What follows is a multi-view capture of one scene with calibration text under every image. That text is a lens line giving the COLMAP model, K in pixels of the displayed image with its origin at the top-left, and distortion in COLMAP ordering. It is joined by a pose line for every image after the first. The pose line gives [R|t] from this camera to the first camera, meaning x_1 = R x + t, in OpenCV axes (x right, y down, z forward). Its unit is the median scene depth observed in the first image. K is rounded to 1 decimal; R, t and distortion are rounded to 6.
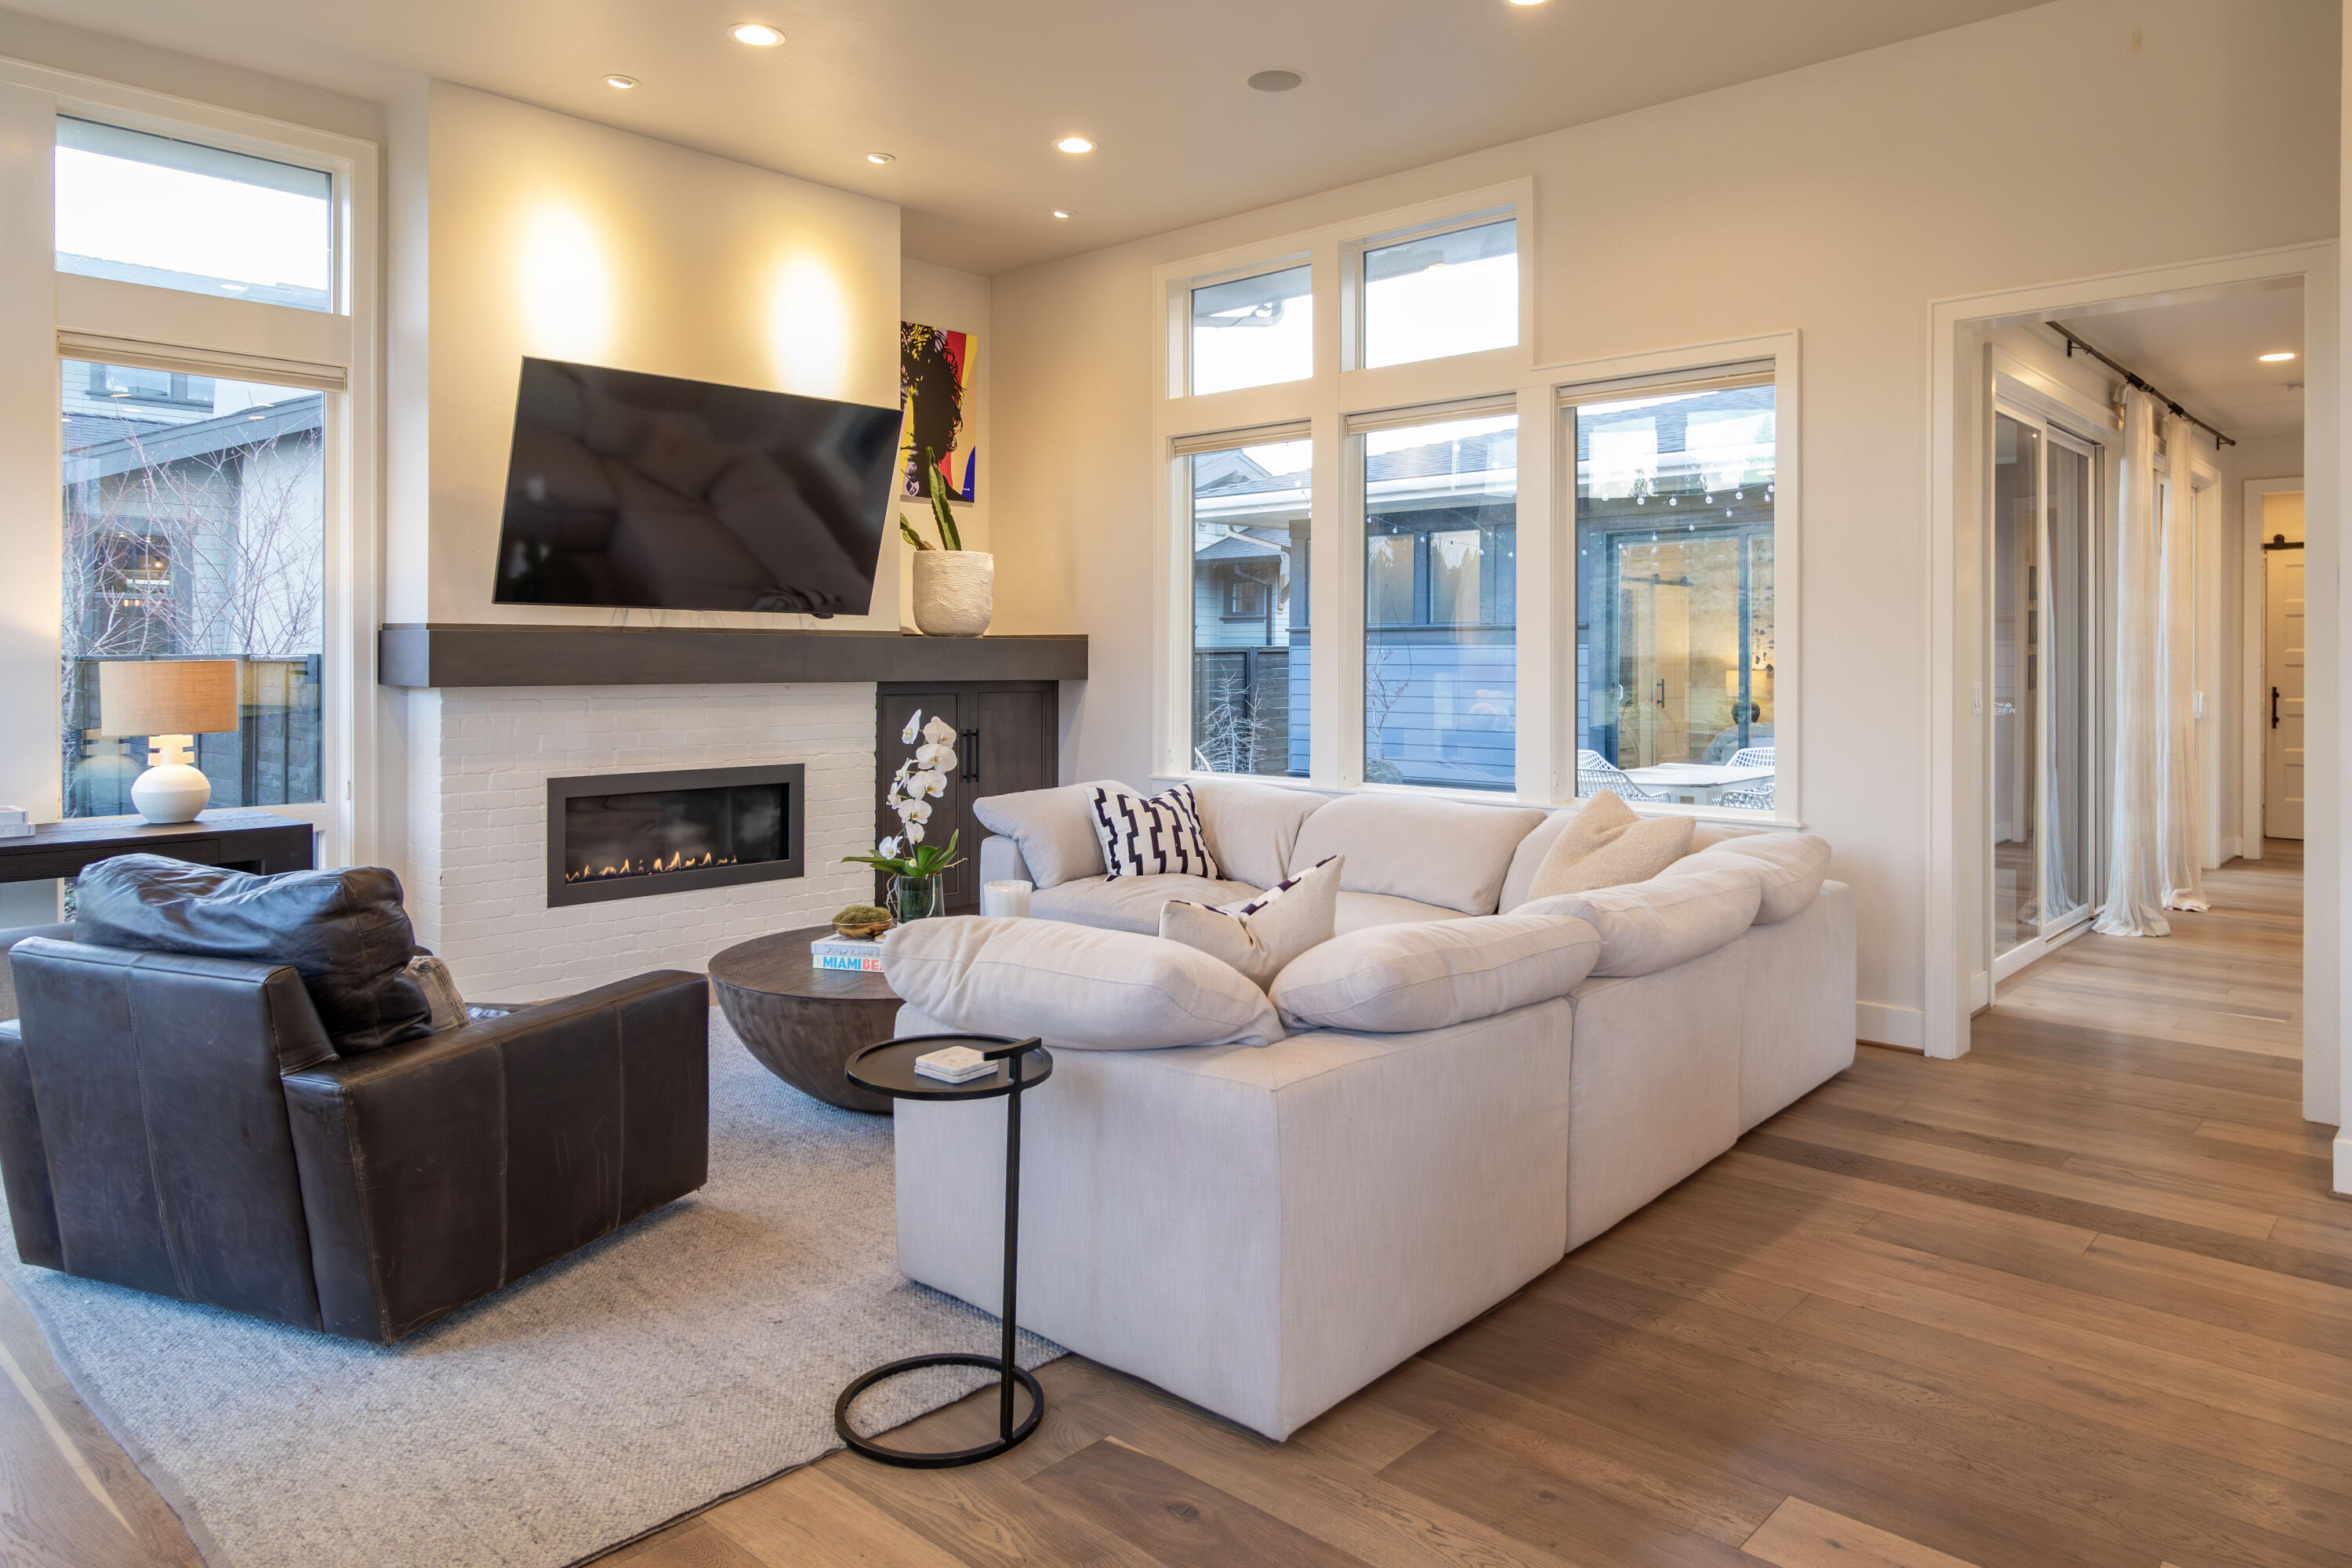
lens RADIAL K [[1499.1, 0, 1199.4], [0, 1499.1, 732.9], [0, 0, 1]] dist [0.006016, 0.001805]
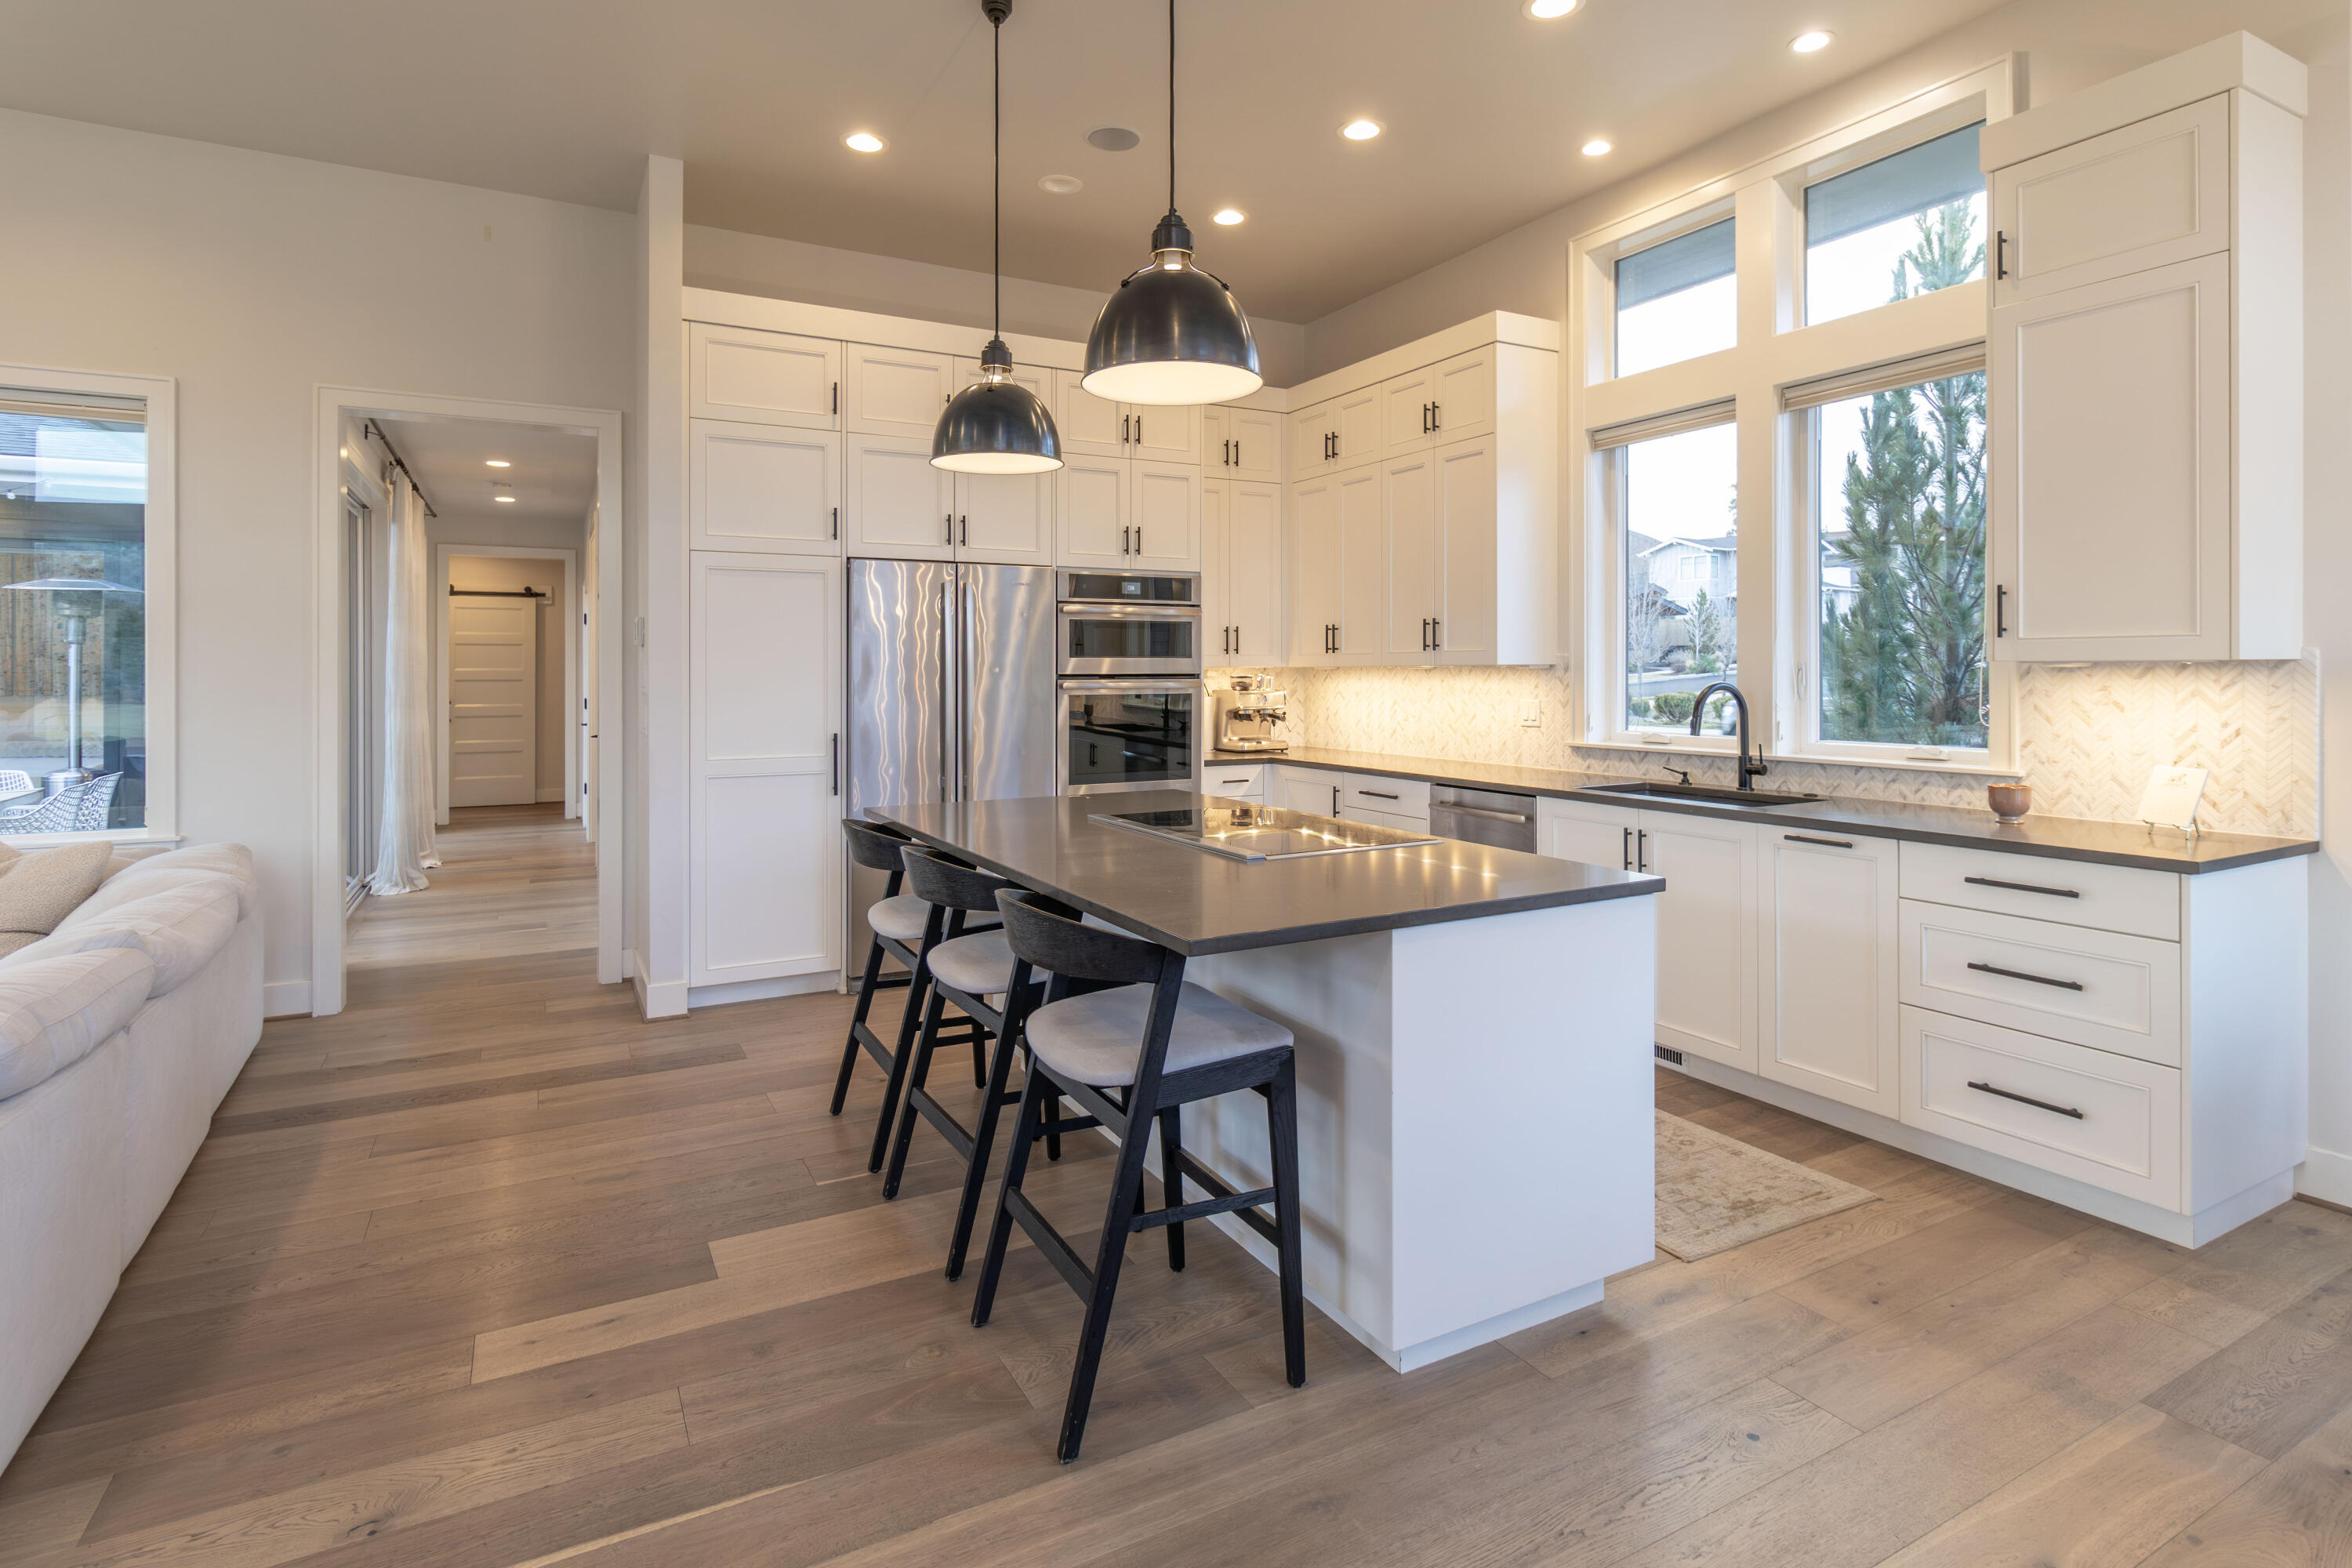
lens RADIAL K [[1191.2, 0, 1181.1], [0, 1191.2, 782.0], [0, 0, 1]] dist [-0.001908, -0.000724]
pose [[0.337910, -0.089586, 0.936905, -0.218265], [0.049646, 0.995770, 0.077310, -0.012909], [-0.939868, 0.020389, 0.340929, 0.043752]]
